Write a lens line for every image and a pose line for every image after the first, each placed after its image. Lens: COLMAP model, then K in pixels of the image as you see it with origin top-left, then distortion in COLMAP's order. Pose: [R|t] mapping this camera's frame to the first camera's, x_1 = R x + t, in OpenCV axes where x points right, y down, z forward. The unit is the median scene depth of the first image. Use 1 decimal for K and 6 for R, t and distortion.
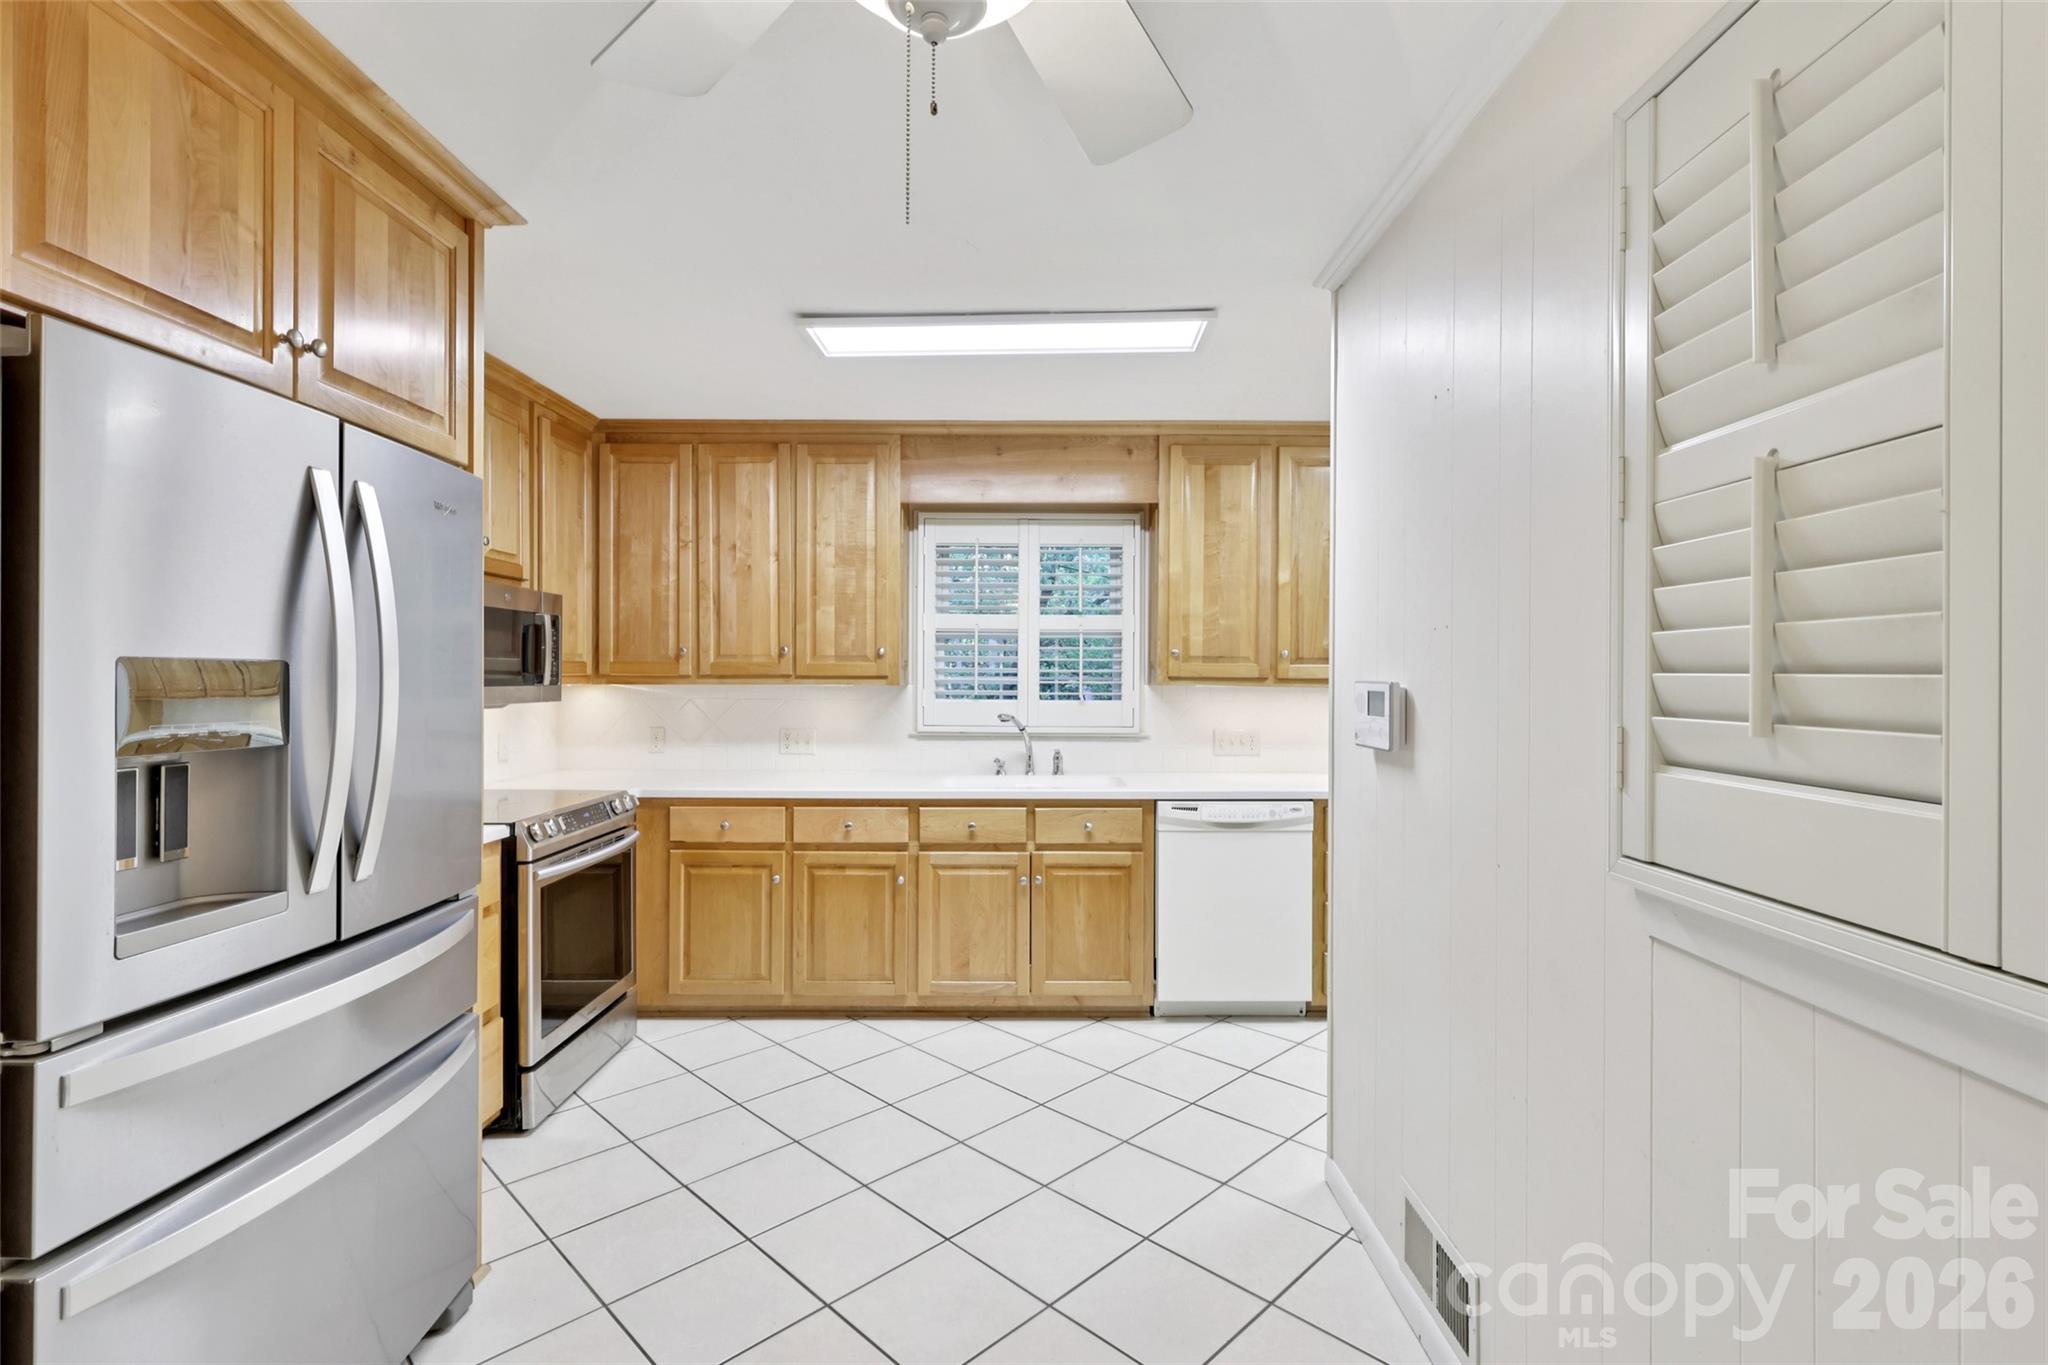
lens RADIAL K [[947.8, 0, 1025.9], [0, 947.8, 680.5], [0, 0, 1]] dist [-0.004113, 0.001001]
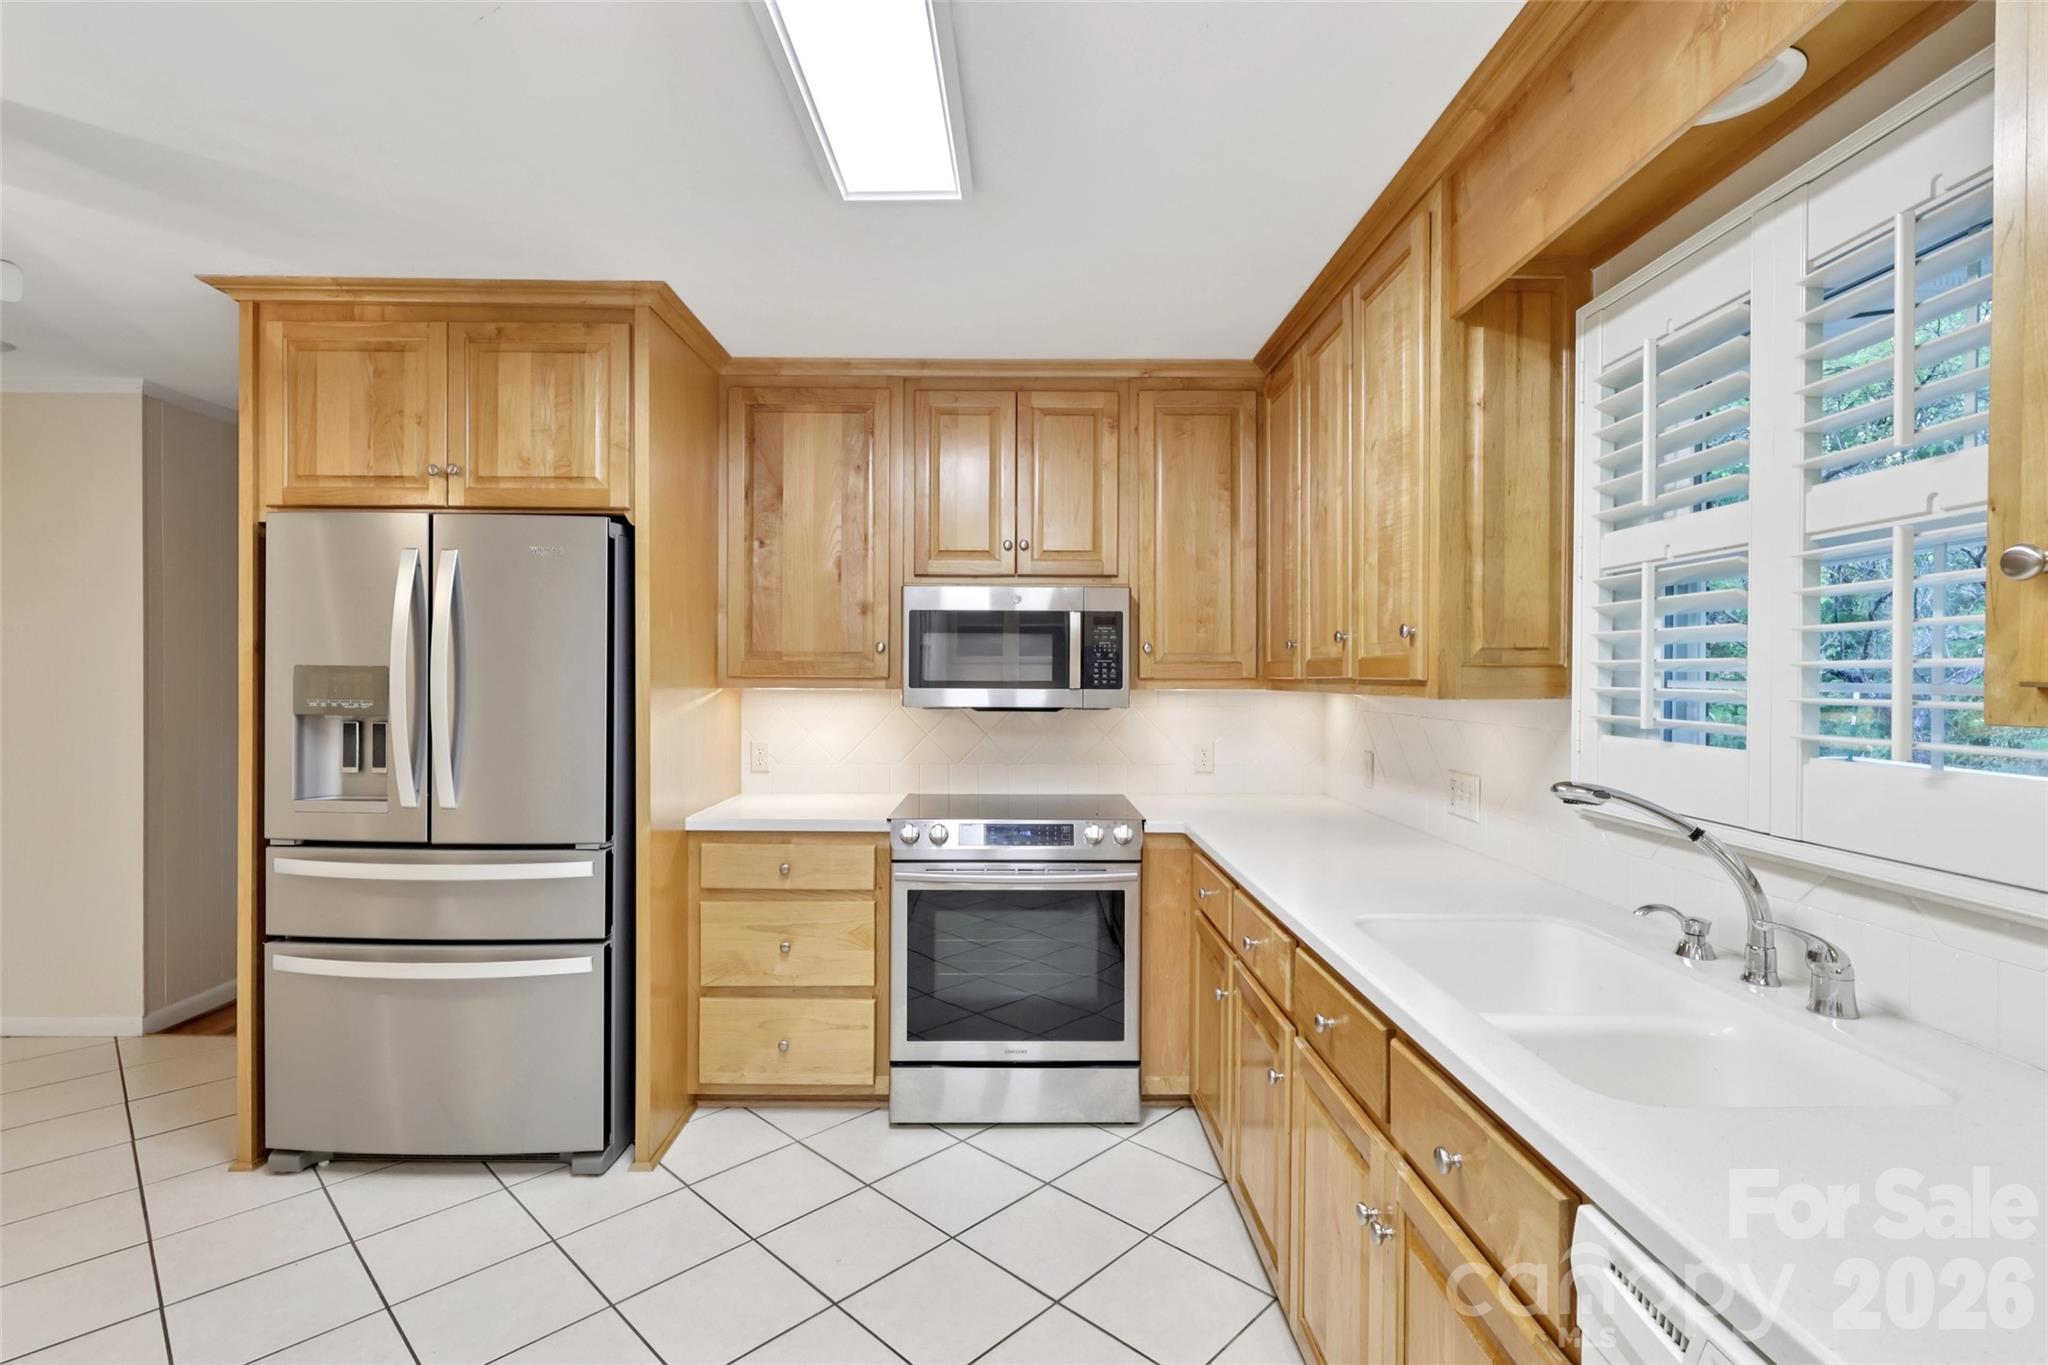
lens RADIAL K [[947.8, 0, 1020.1], [0, 947.8, 687.1], [0, 0, 1]] dist [-0.004113, 0.001001]
pose [[0.015420, 0.007530, -0.999853, 0.375691], [-0.009310, 0.999929, 0.007387, -0.002973], [0.999838, 0.009194, 0.015489, 0.842980]]
